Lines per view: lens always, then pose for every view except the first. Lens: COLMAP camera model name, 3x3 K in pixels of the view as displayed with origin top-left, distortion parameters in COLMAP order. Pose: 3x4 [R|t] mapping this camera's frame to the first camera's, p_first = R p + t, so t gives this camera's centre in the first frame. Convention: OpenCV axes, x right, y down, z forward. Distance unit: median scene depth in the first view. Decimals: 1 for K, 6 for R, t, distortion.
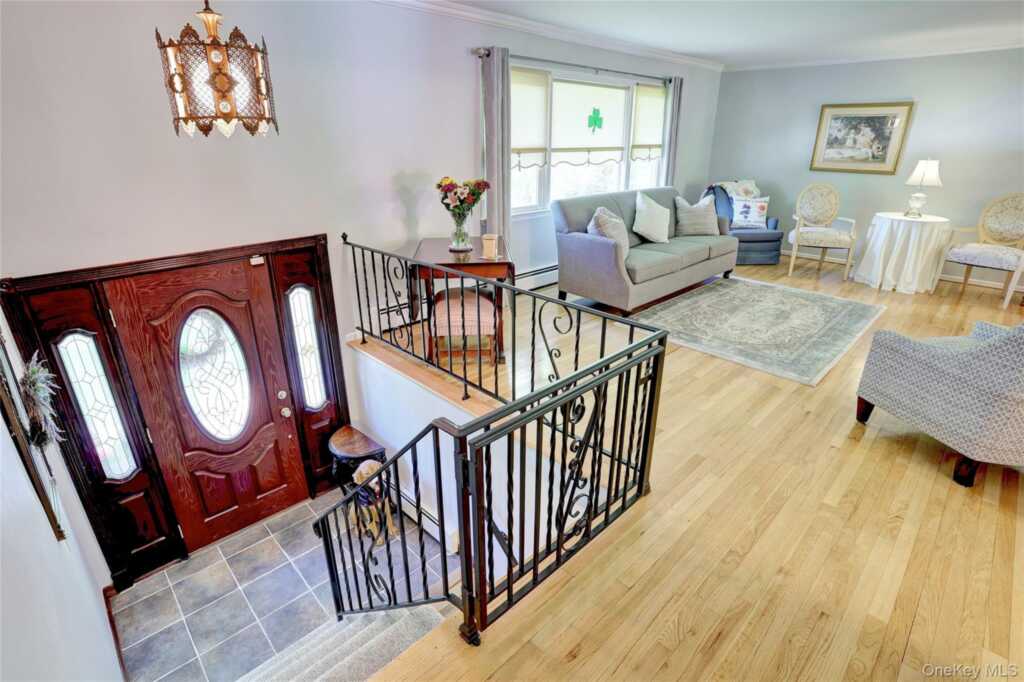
lens RADIAL K [[498.3, 0, 512.0], [0, 498.3, 341.0], [0, 0, 1]] dist [-0.084086, 0.038382]
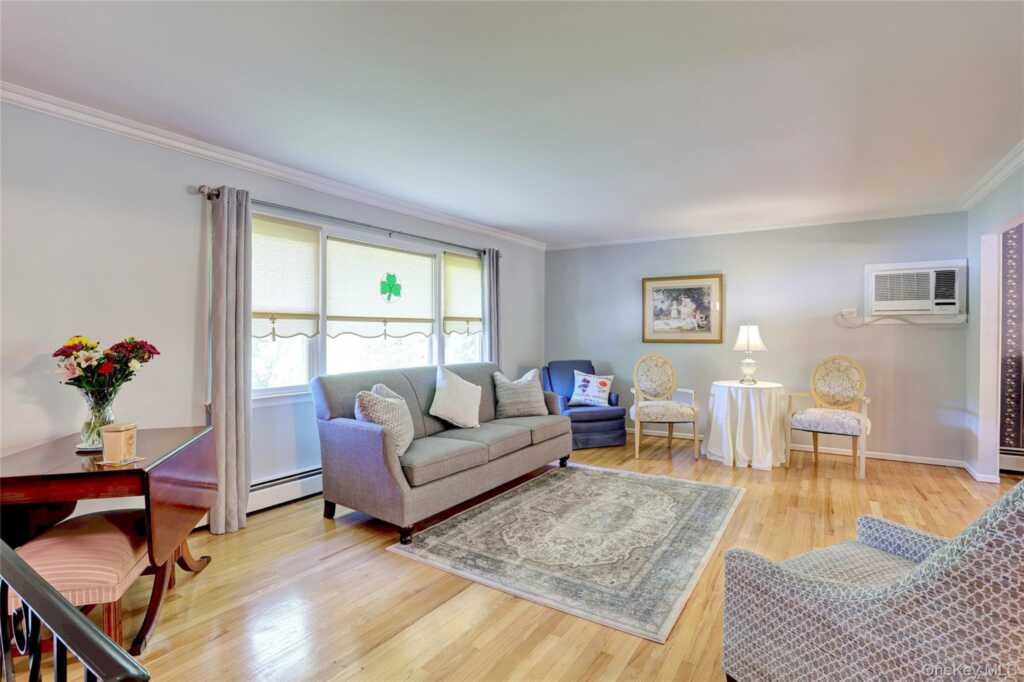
lens RADIAL K [[498.3, 0, 512.0], [0, 498.3, 341.0], [0, 0, 1]] dist [-0.084086, 0.038382]
pose [[0.974486, -0.000771, 0.224448, 0.189397], [0.083183, 0.930025, -0.357959, -0.038422], [-0.208466, 0.367497, 0.906360, 0.216766]]
